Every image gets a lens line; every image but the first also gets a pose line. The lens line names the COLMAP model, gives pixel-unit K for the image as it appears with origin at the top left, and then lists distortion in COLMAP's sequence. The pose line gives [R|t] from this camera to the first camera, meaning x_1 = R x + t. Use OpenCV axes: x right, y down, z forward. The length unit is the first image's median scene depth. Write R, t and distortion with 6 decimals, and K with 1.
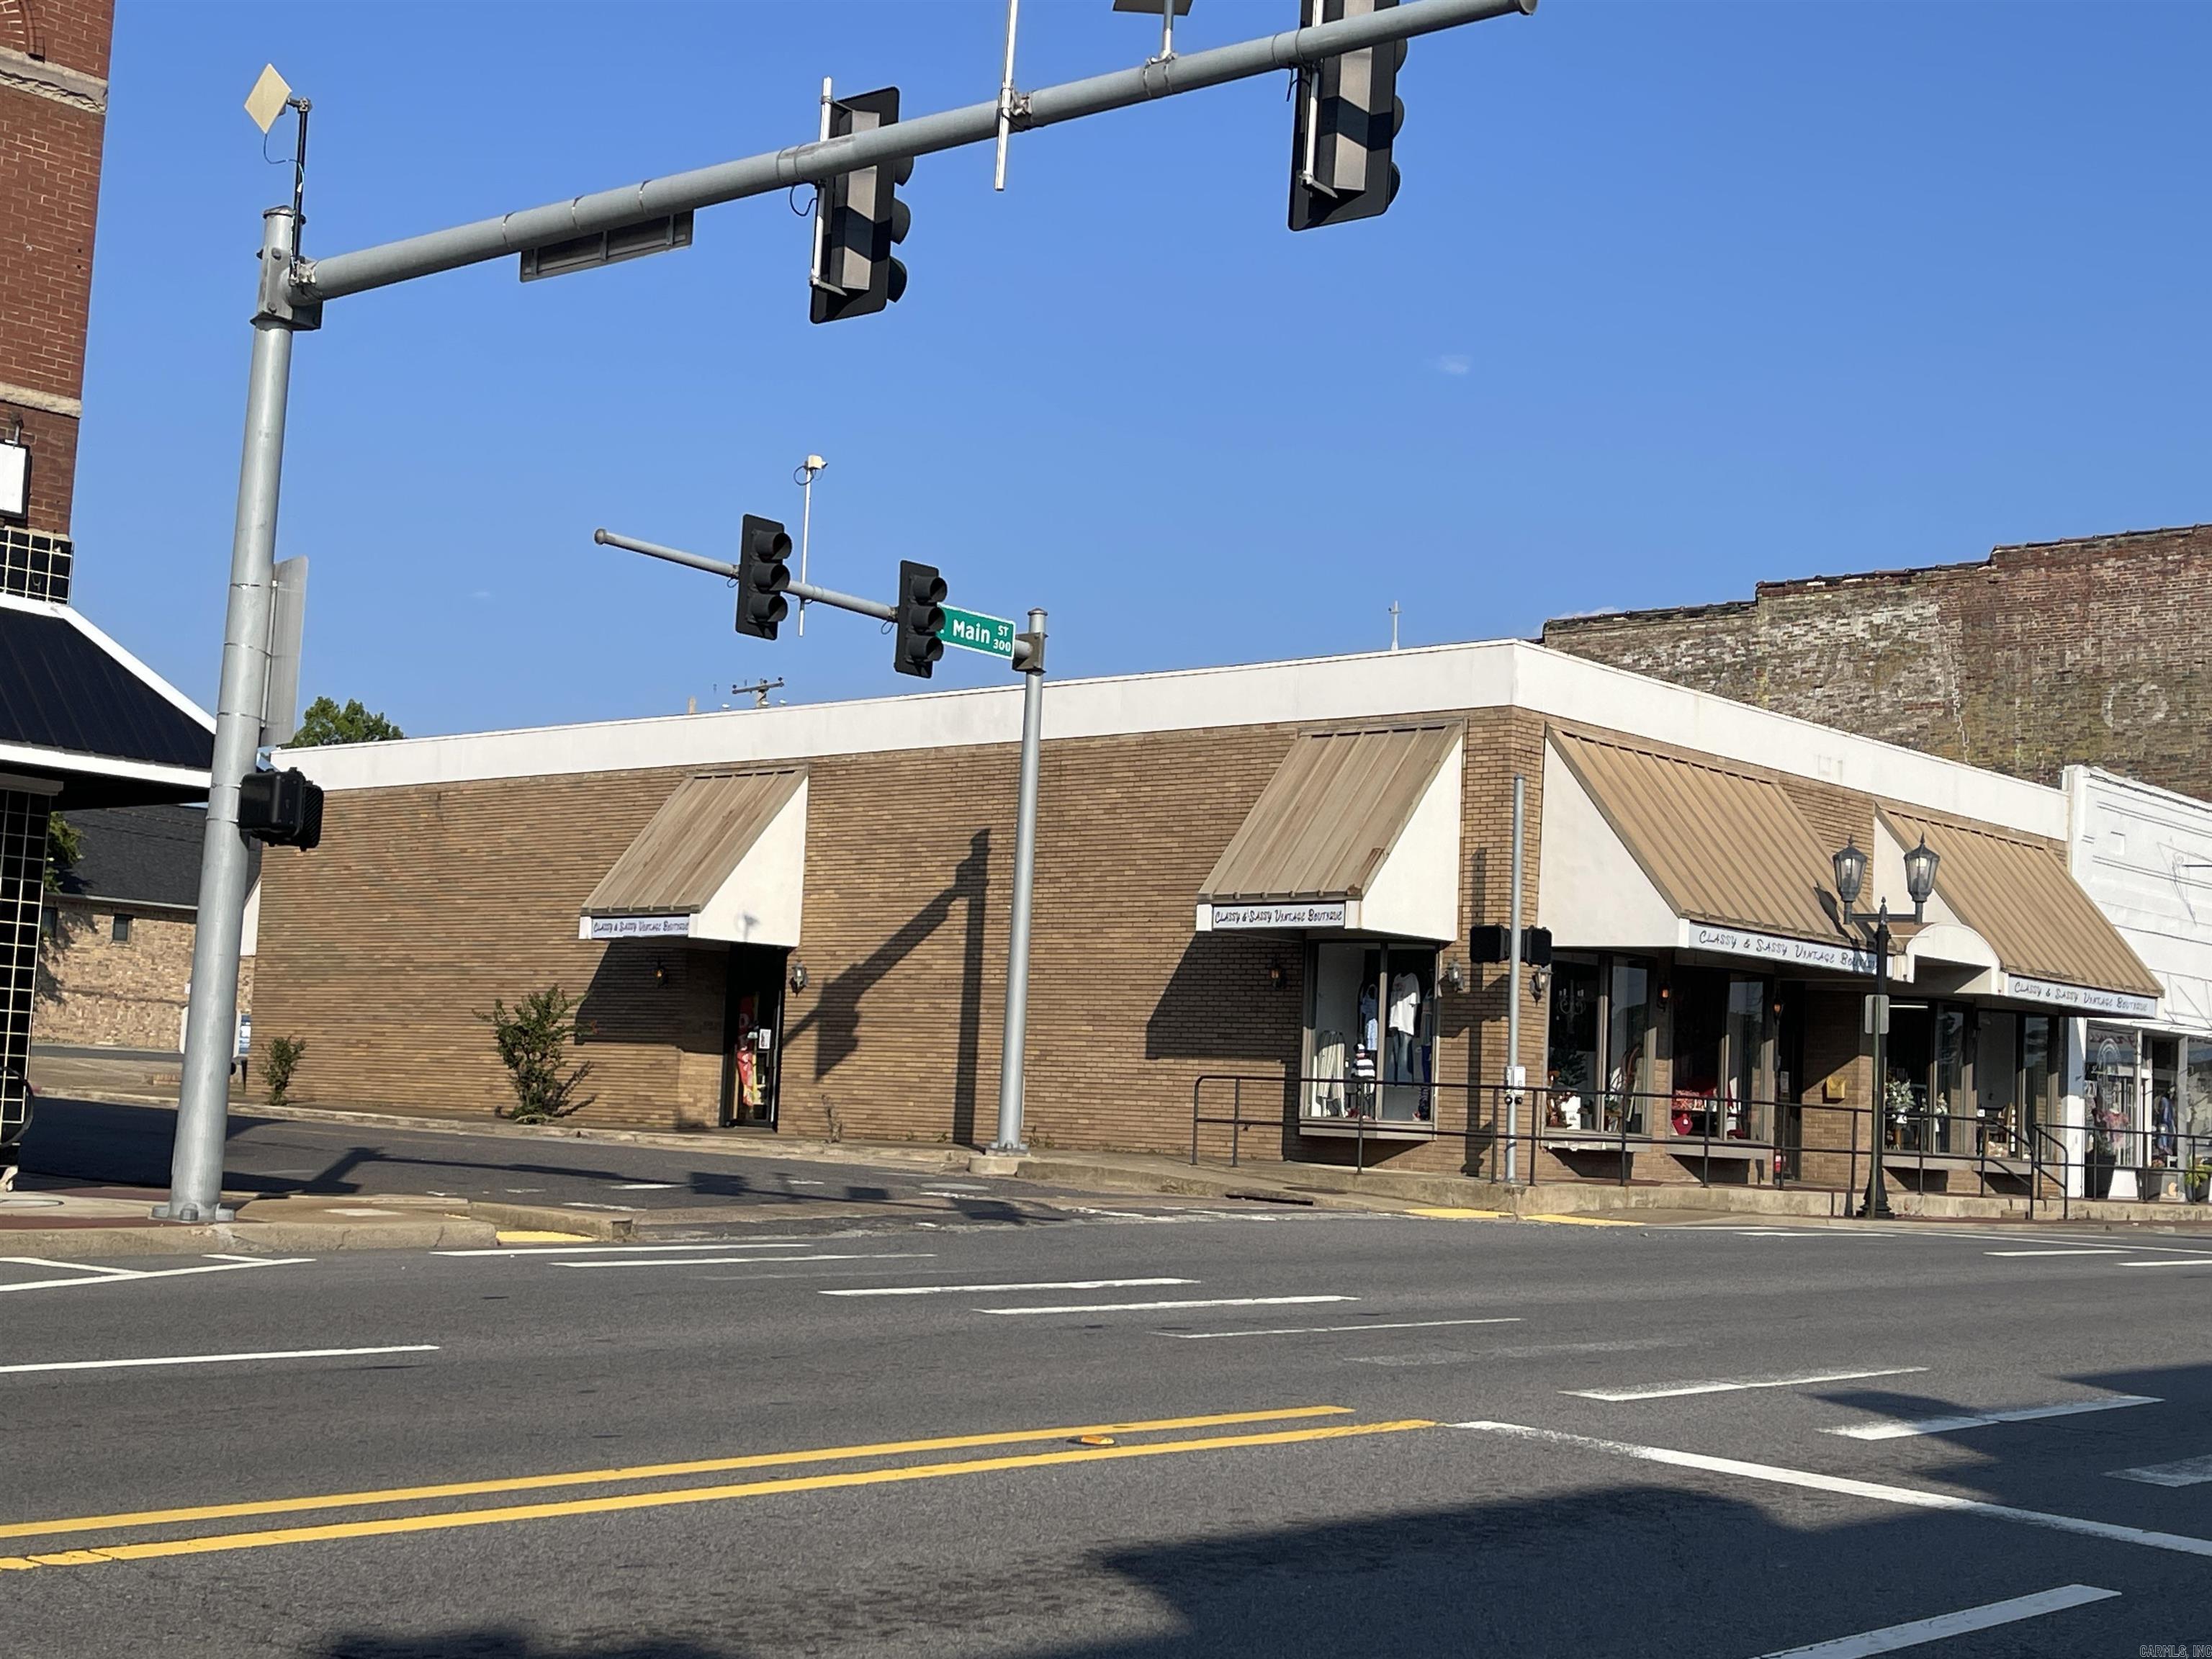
lens RADIAL K [[2899.3, 0, 1096.7], [0, 2899.3, 875.1], [0, 0, 1]] dist [0.177690, -0.689619]
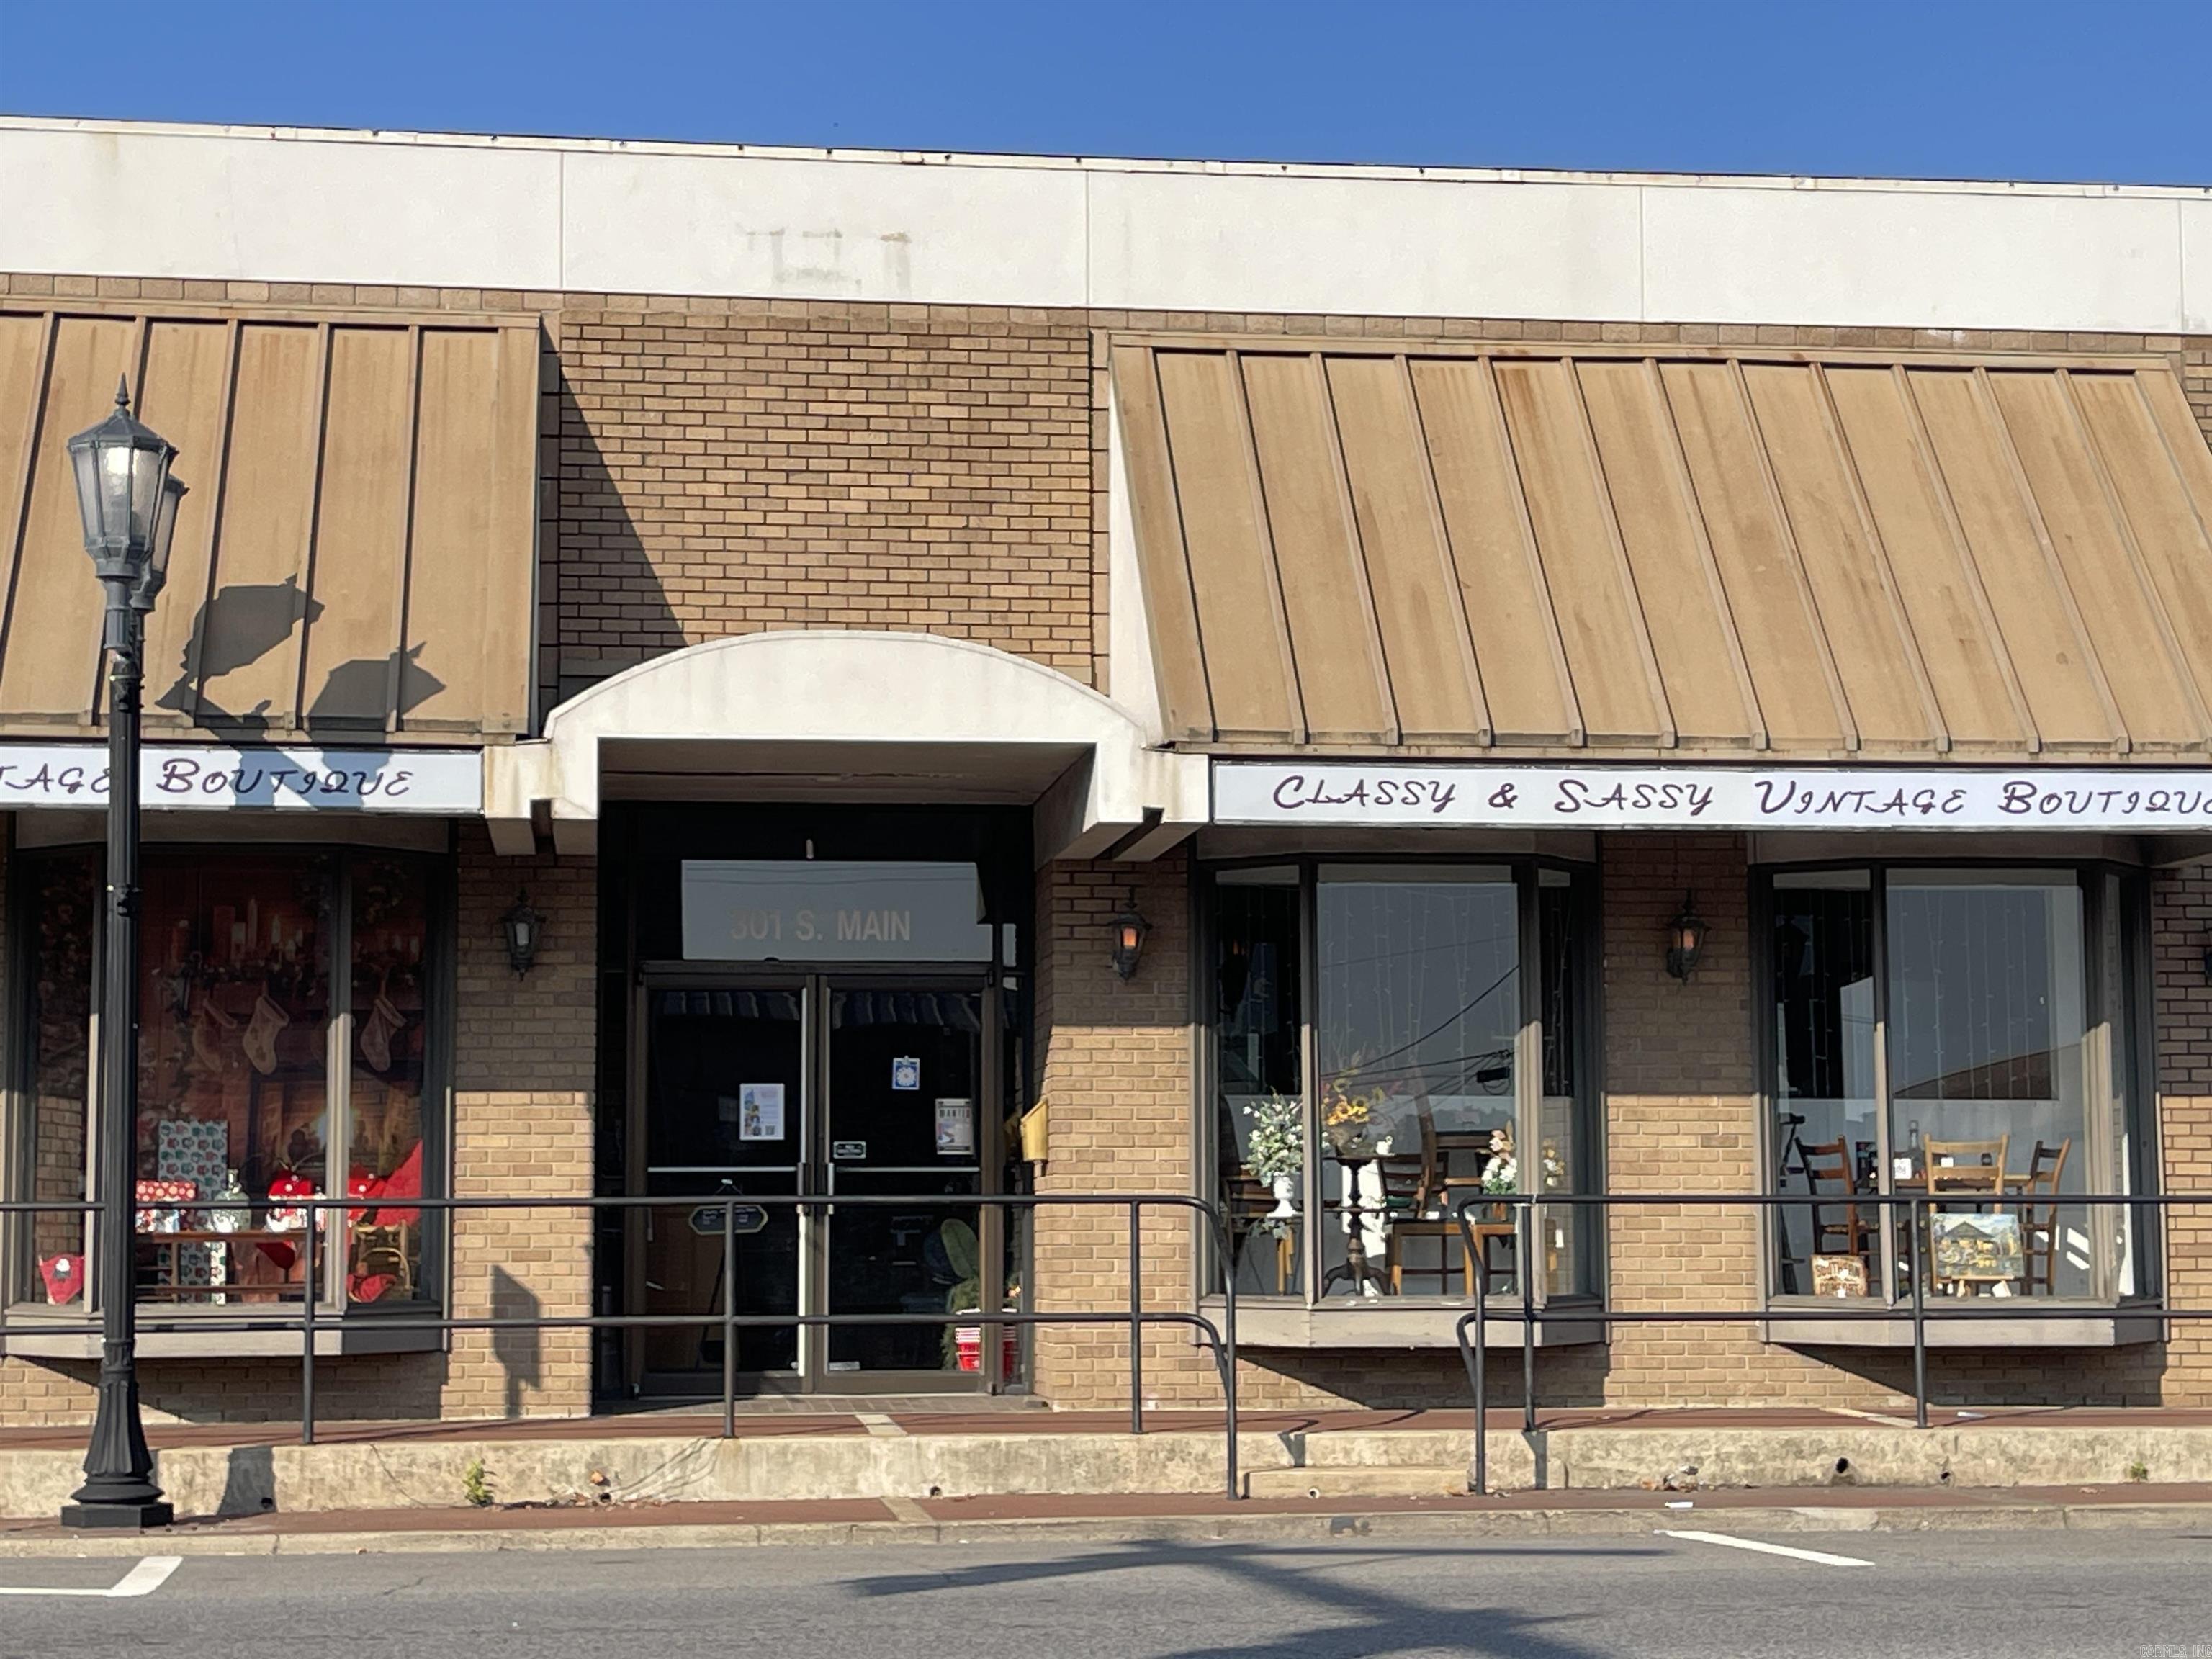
lens RADIAL K [[4094.4, 0, 1112.3], [0, 4094.4, 847.1], [0, 0, 1]] dist [0.210459, -0.967792]
pose [[0.745401, -0.129888, -0.653839, 0.609482], [0.097011, 0.991528, -0.086375, 0.083593], [0.659519, 0.000955, 0.751687, 0.643333]]
